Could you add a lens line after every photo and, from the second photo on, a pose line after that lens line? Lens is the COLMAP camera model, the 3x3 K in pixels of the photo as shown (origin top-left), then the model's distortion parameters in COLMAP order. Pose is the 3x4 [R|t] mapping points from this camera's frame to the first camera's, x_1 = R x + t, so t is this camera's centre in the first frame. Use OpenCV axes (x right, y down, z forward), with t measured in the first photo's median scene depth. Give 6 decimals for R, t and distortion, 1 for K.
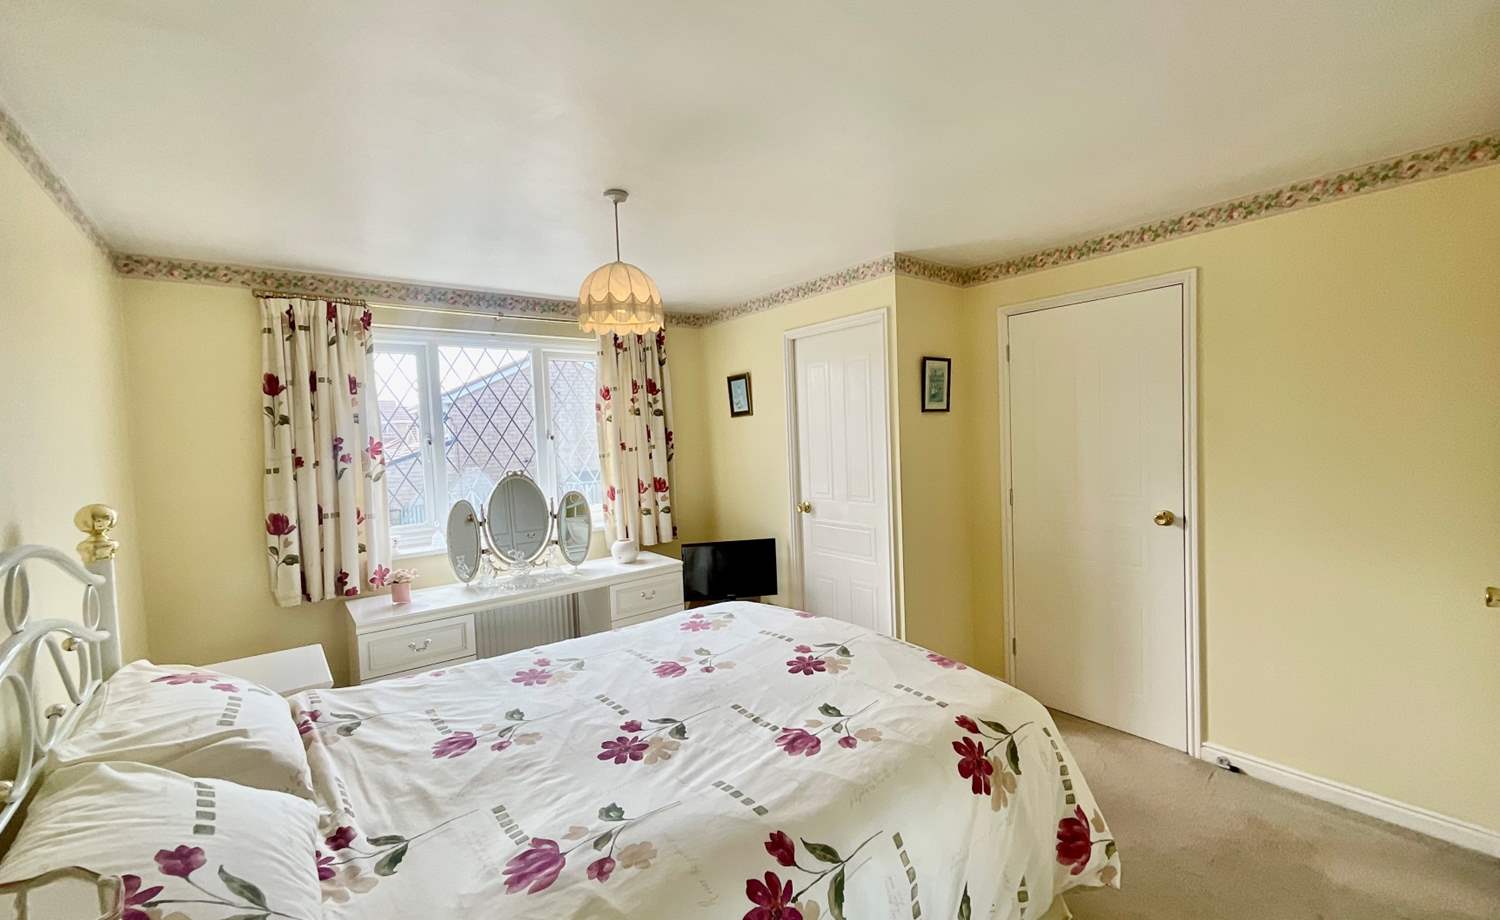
lens RADIAL K [[605.9, 0, 750.0], [0, 605.9, 460.0], [0, 0, 1]] dist [-0.002995, -0.000152]
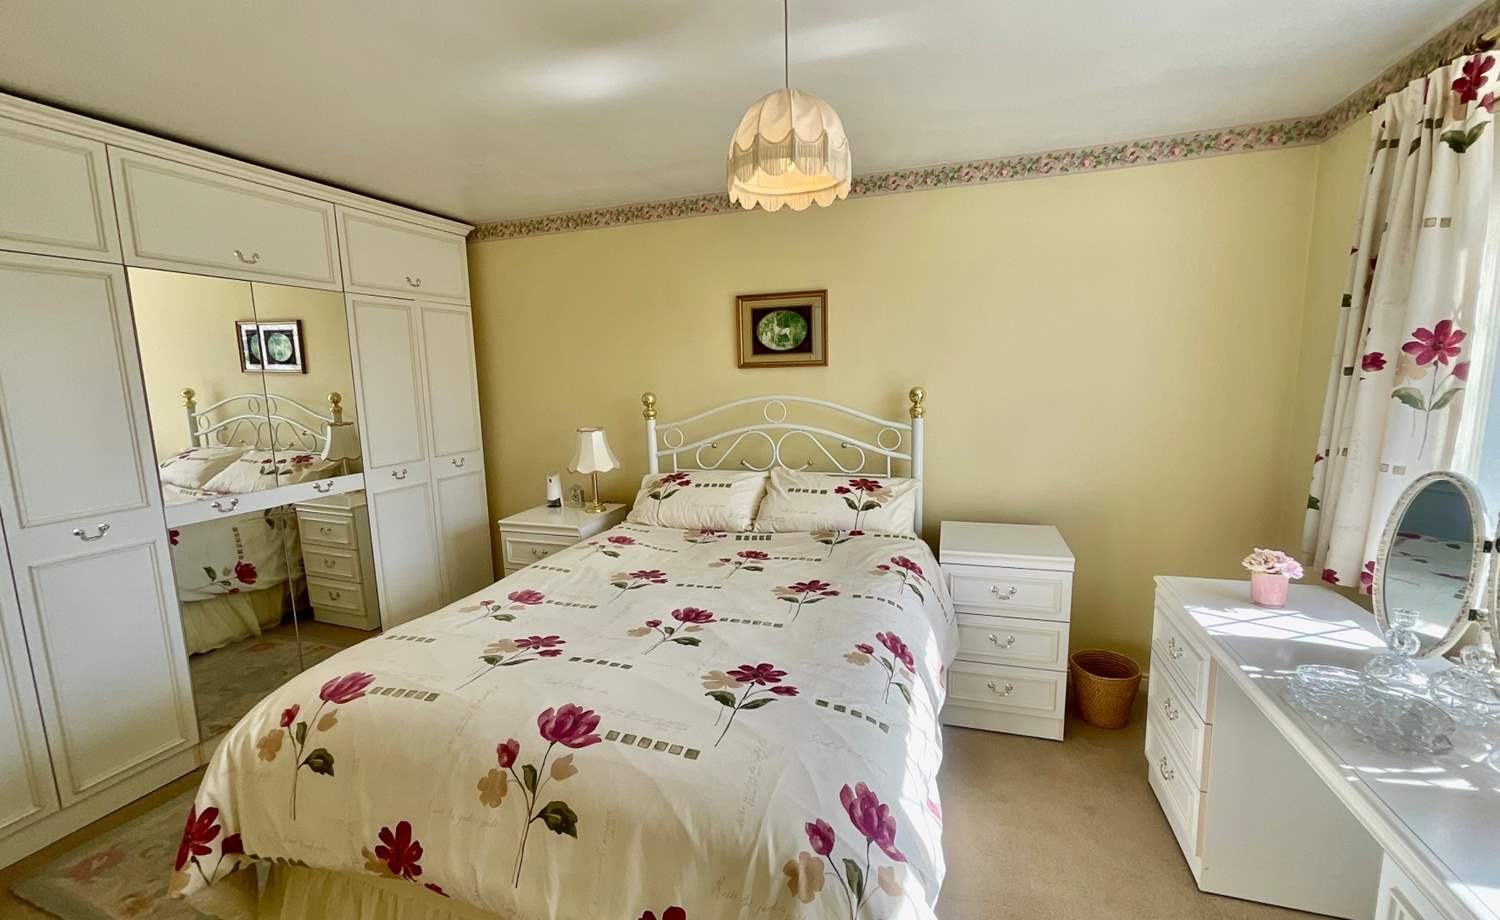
lens RADIAL K [[605.9, 0, 750.0], [0, 605.9, 460.0], [0, 0, 1]] dist [-0.002995, -0.000152]
pose [[-0.840015, 0.135024, -0.525493, 0.226145], [0.033162, 0.979505, 0.198670, -0.062685], [0.541548, 0.149459, -0.827277, 1.604551]]
